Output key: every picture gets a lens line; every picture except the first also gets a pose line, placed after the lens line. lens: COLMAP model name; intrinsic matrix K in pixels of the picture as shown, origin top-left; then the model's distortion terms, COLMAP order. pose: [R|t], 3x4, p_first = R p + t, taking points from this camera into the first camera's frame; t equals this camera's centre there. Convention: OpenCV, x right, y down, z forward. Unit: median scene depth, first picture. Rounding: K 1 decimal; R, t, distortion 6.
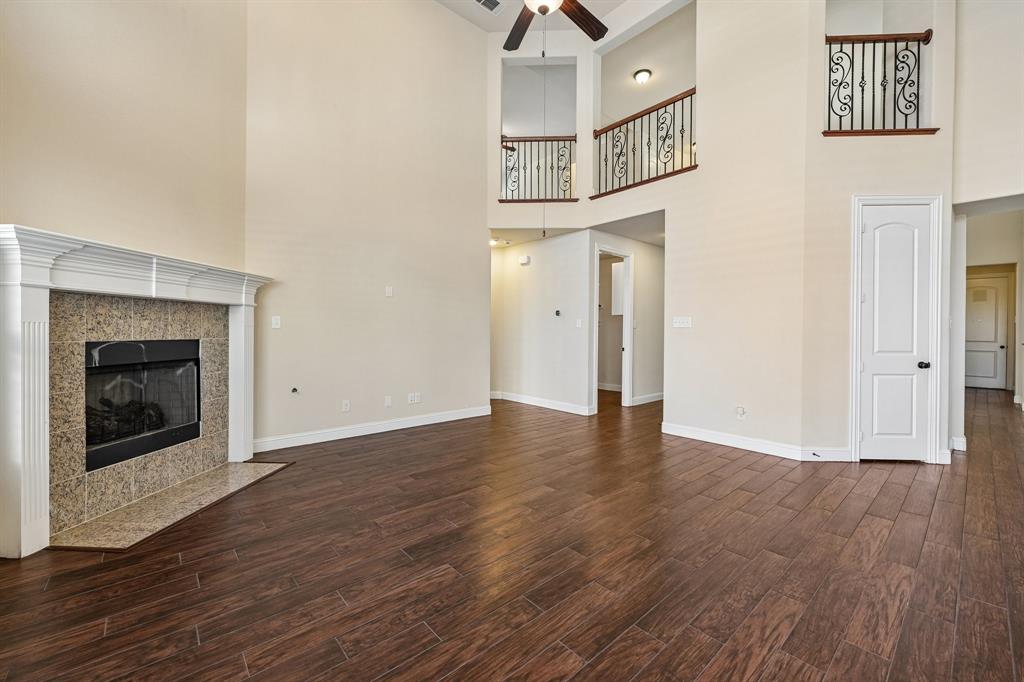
lens RADIAL K [[409.7, 0, 508.8], [0, 409.7, 336.5], [0, 0, 1]] dist [0.007314, 0.000180]
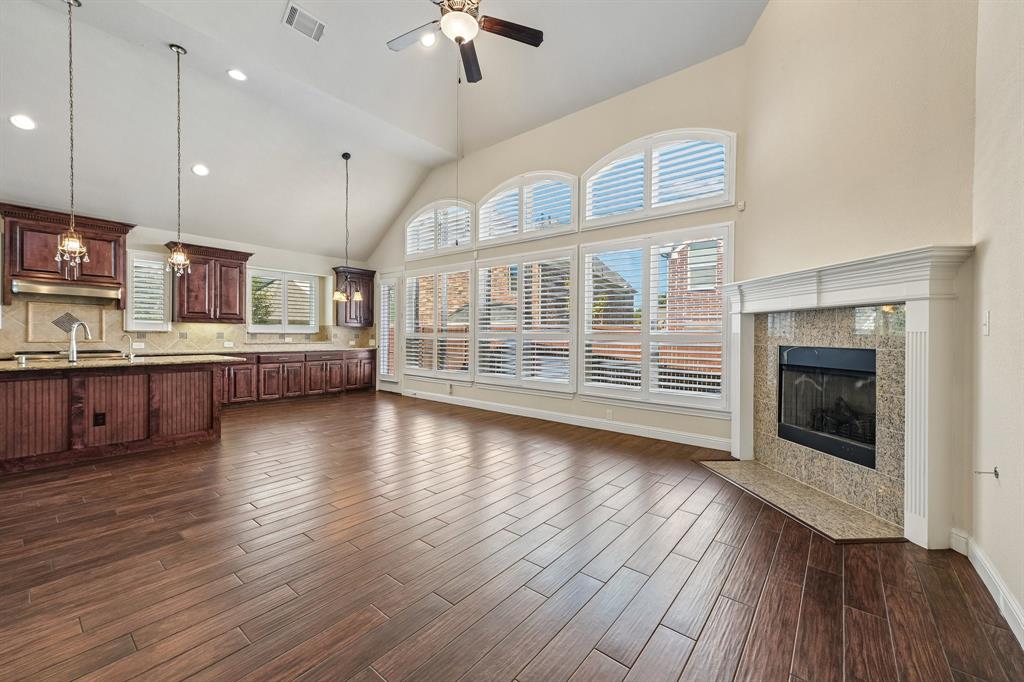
lens RADIAL K [[409.7, 0, 514.3], [0, 409.7, 335.5], [0, 0, 1]] dist [0.007314, 0.000180]
pose [[-0.984383, -0.011354, -0.175675, 0.111697], [-0.014533, 0.999753, 0.016820, -0.028041], [0.175440, 0.019110, -0.984305, 1.925148]]
